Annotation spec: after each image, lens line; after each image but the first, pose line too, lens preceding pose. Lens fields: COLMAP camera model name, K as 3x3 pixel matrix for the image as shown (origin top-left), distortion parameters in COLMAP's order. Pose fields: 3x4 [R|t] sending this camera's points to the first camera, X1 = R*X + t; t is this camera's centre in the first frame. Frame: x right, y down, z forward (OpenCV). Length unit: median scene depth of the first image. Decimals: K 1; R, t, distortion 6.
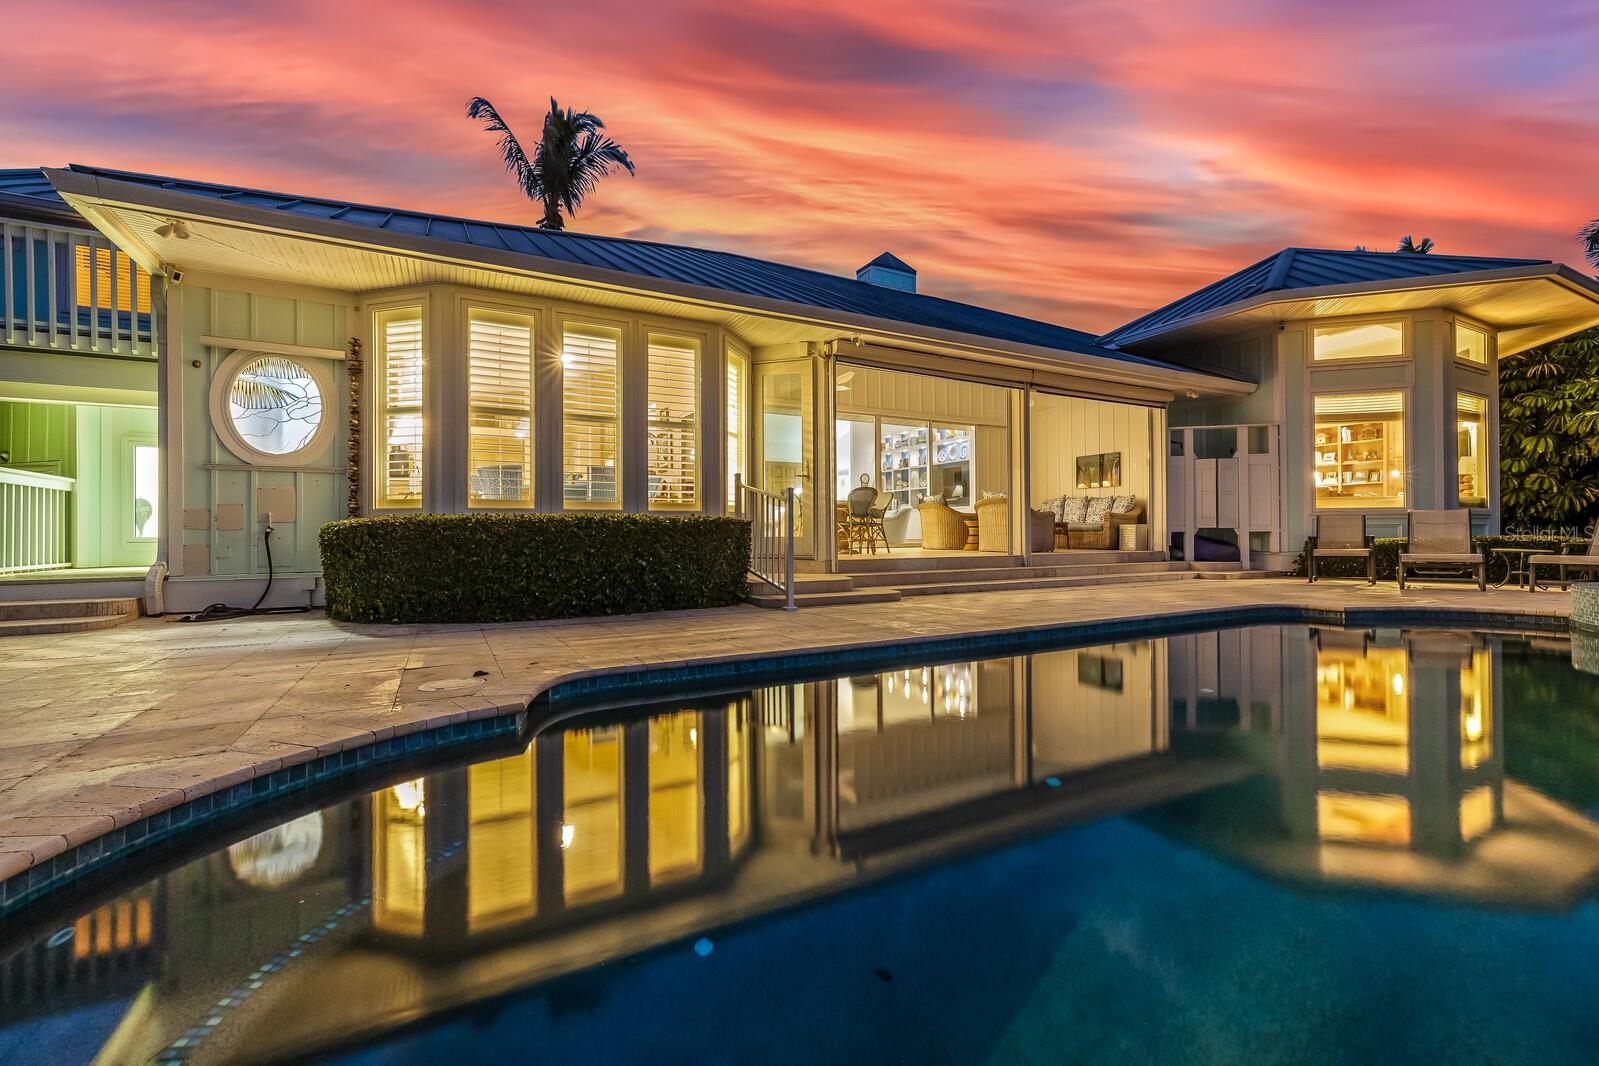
lens RADIAL K [[665.4, 0, 805.7], [0, 665.4, 526.8], [0, 0, 1]] dist [-0.000673, -0.000108]
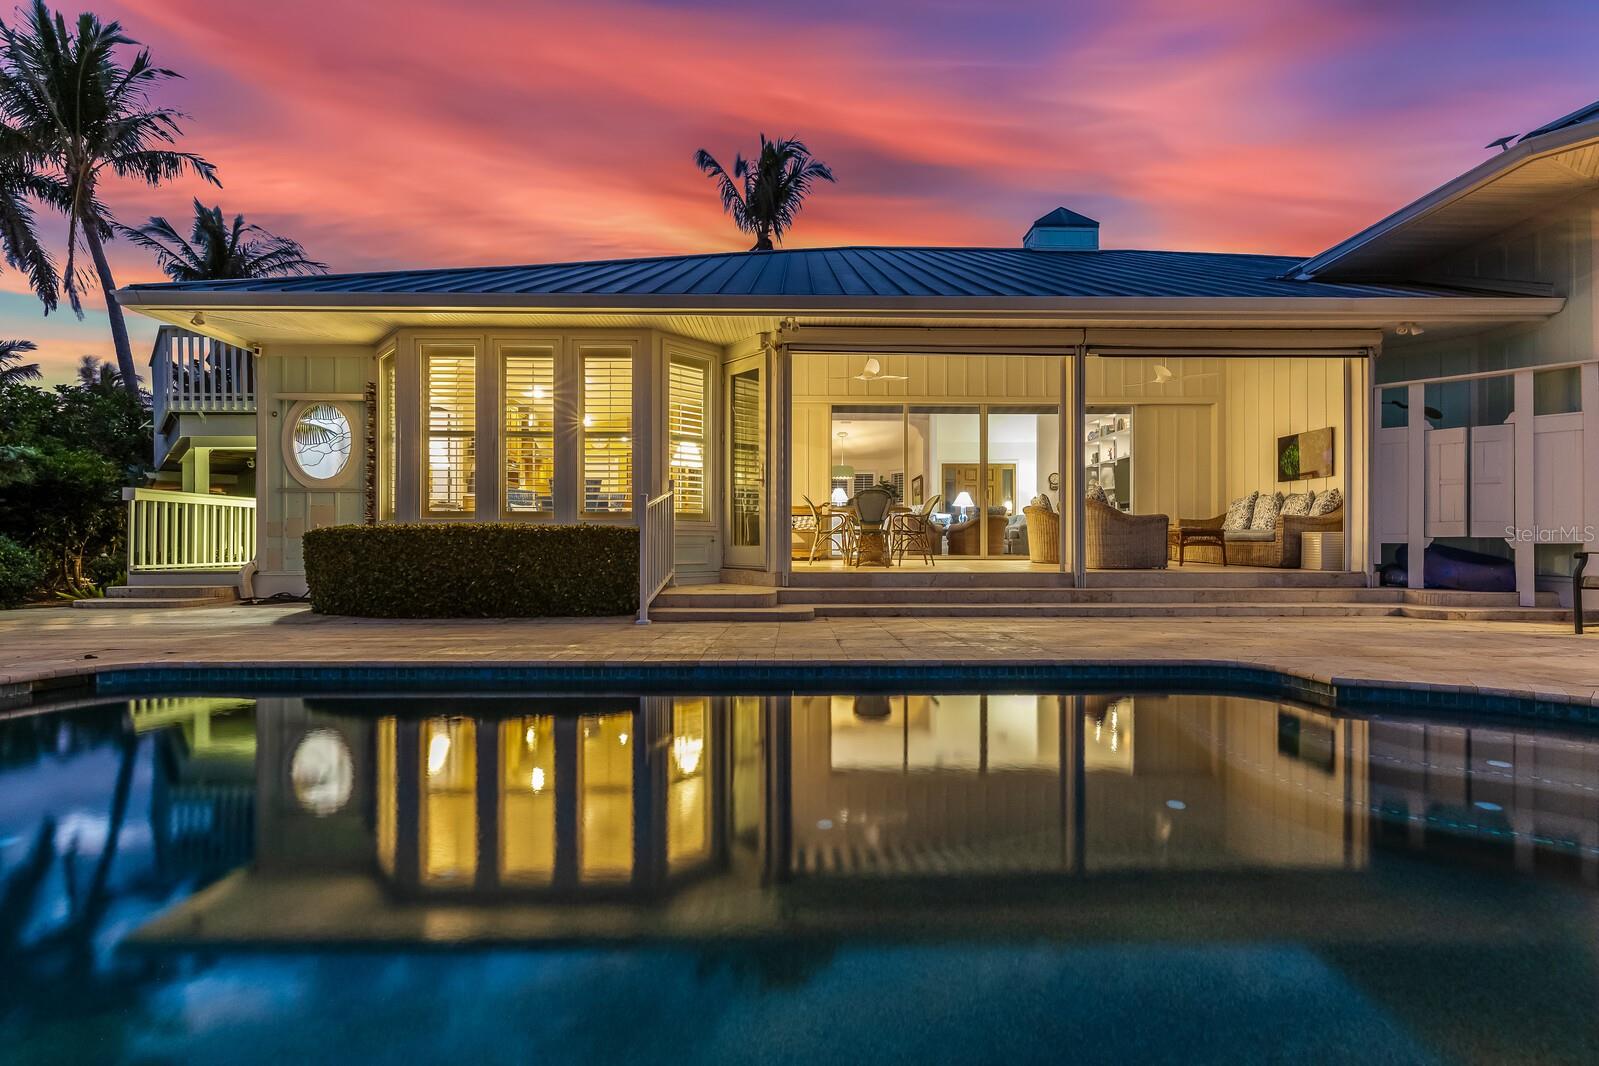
lens RADIAL K [[671.8, 0, 805.5], [0, 671.8, 539.8], [0, 0, 1]] dist [0.000565, -0.000043]
pose [[0.888371, 0.003673, -0.459111, 0.404937], [-0.000520, 0.999975, 0.006995, -0.000230], [0.459126, -0.005975, 0.888351, 0.171297]]
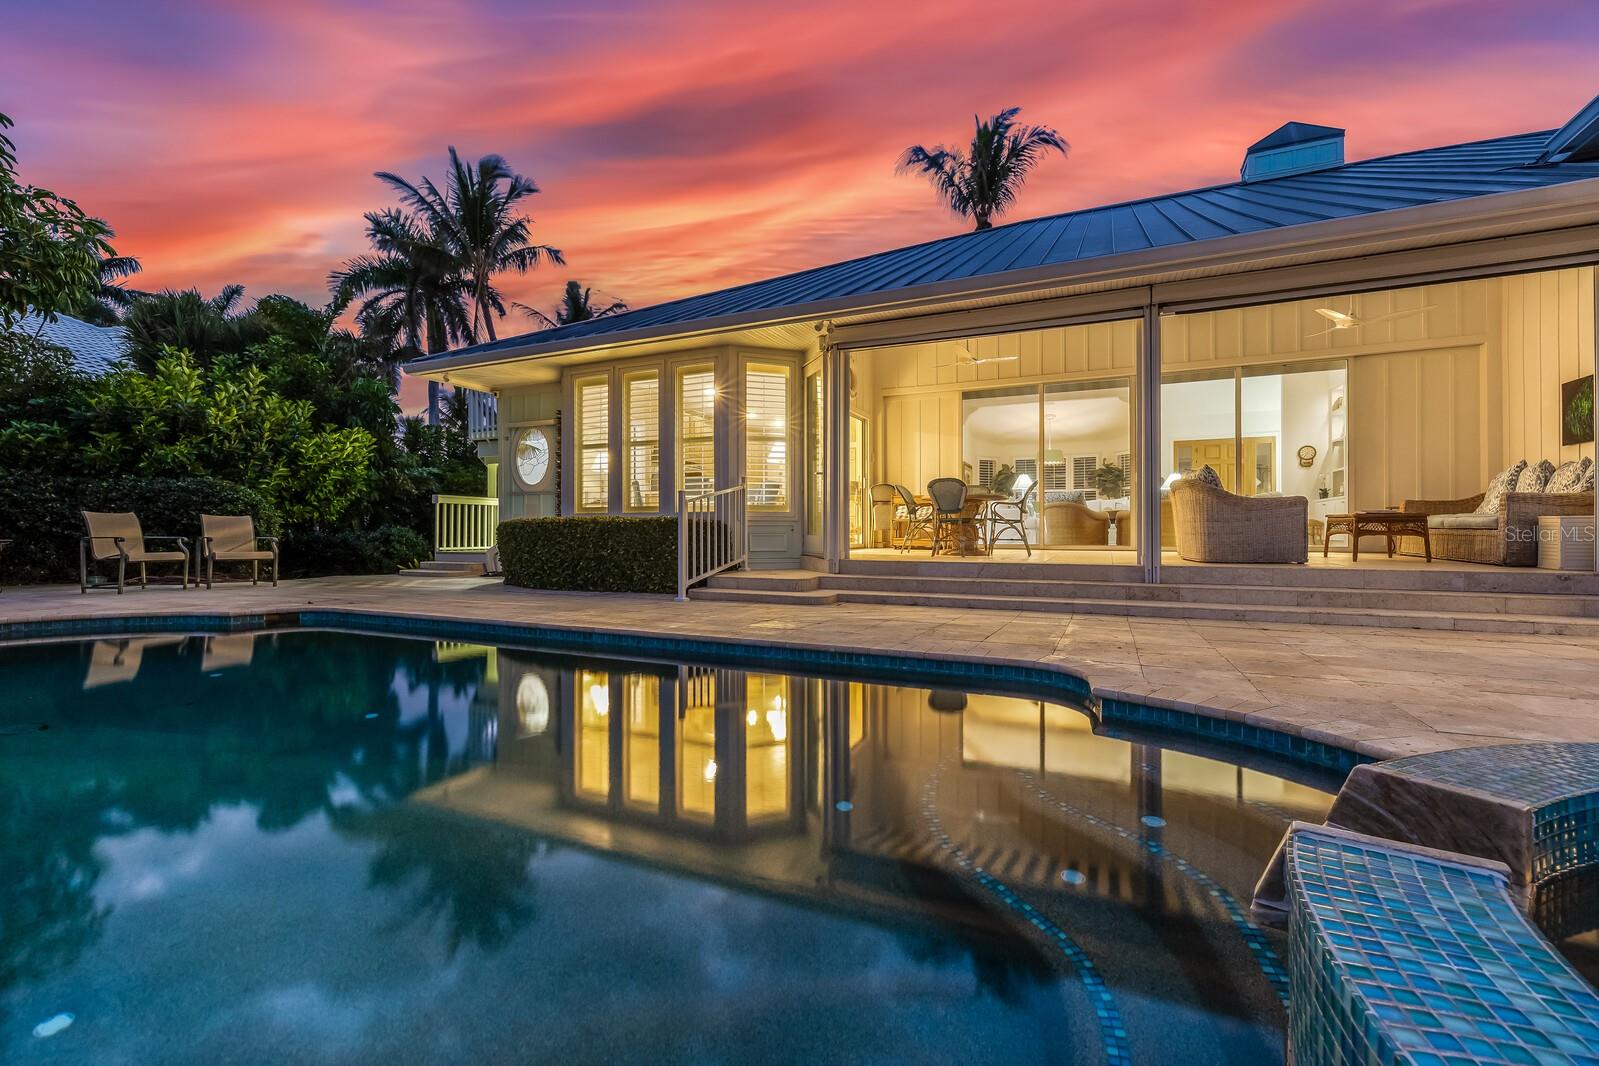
lens RADIAL K [[665.4, 0, 805.7], [0, 665.4, 526.8], [0, 0, 1]] dist [-0.000673, -0.000108]
pose [[0.608609, -0.001009, -0.793470, 0.645206], [0.004883, 0.999985, 0.002474, 0.000362], [0.793456, -0.005380, 0.608604, 0.321940]]
